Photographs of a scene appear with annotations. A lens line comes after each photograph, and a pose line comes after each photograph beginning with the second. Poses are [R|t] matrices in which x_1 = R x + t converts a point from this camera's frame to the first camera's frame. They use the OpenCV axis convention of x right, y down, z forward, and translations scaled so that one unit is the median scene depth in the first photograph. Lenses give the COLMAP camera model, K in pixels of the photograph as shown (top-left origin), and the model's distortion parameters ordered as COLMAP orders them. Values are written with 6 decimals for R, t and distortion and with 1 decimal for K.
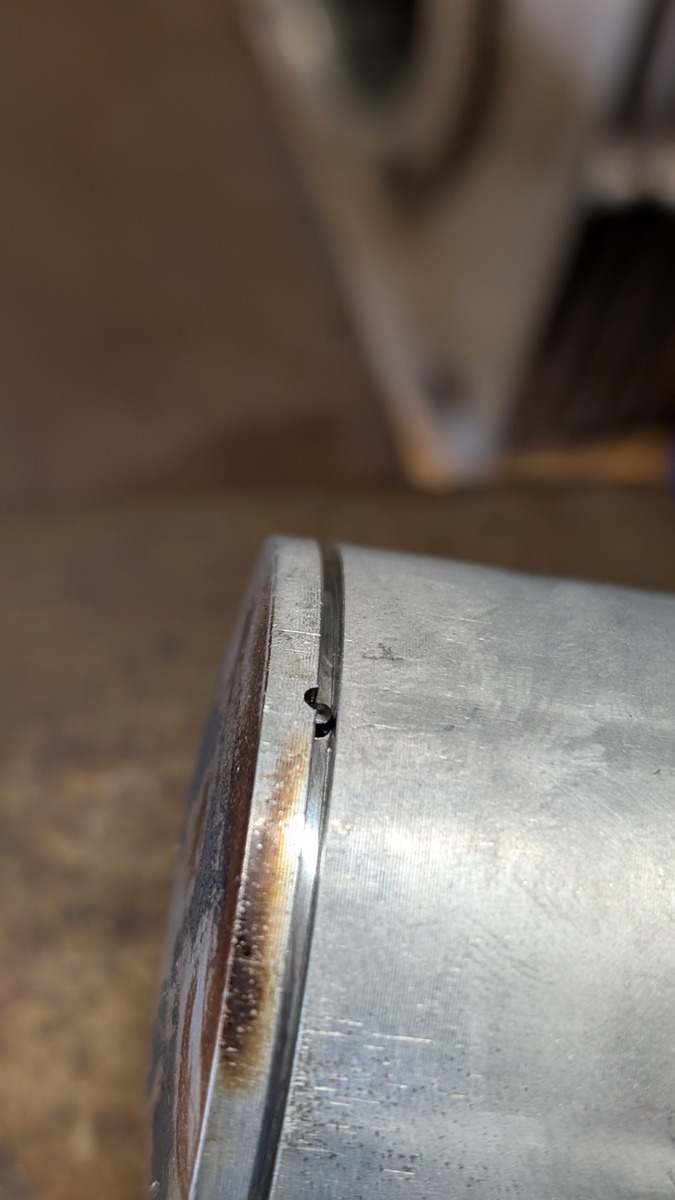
lens RADIAL K [[1727.7, 0, 337.5], [0, 1727.7, 600.0], [0, 0, 1]] dist [0.021410, 0.041474]
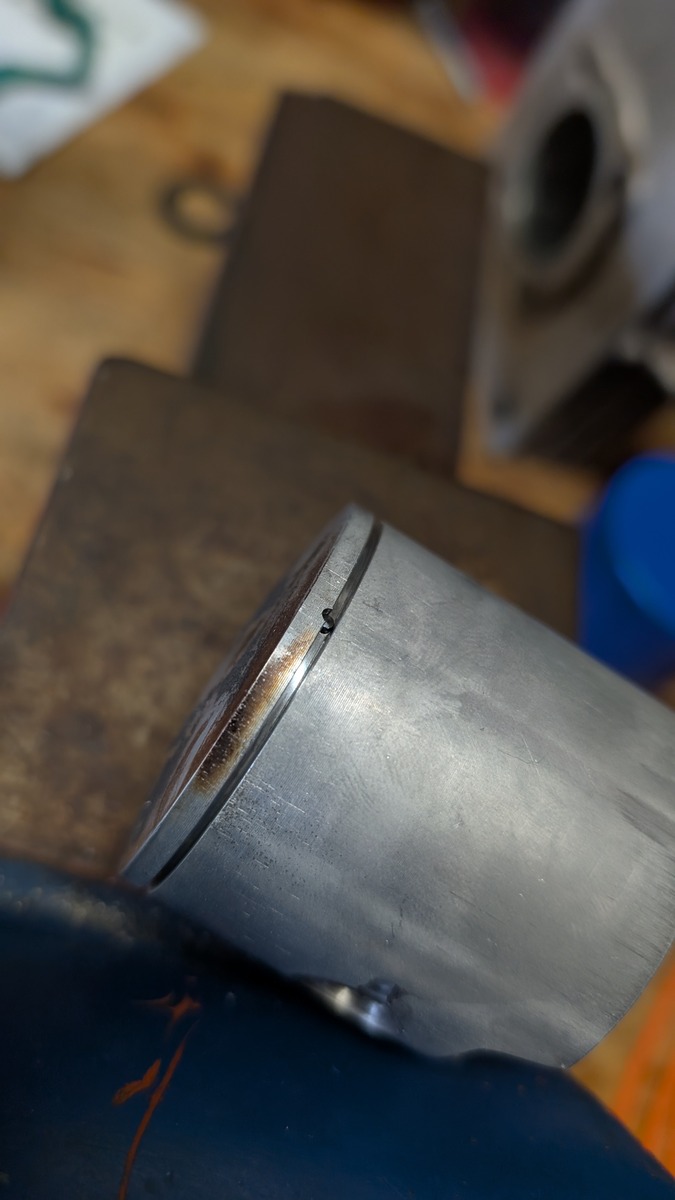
lens RADIAL K [[886.3, 0, 337.5], [0, 886.3, 600.0], [0, 0, 1]] dist [-0.003385, -0.000525]
pose [[0.906622, 0.421687, -0.014702, 0.003147], [-0.415560, 0.898404, 0.142059, -0.091594], [0.073113, -0.122685, 0.989749, 0.082388]]
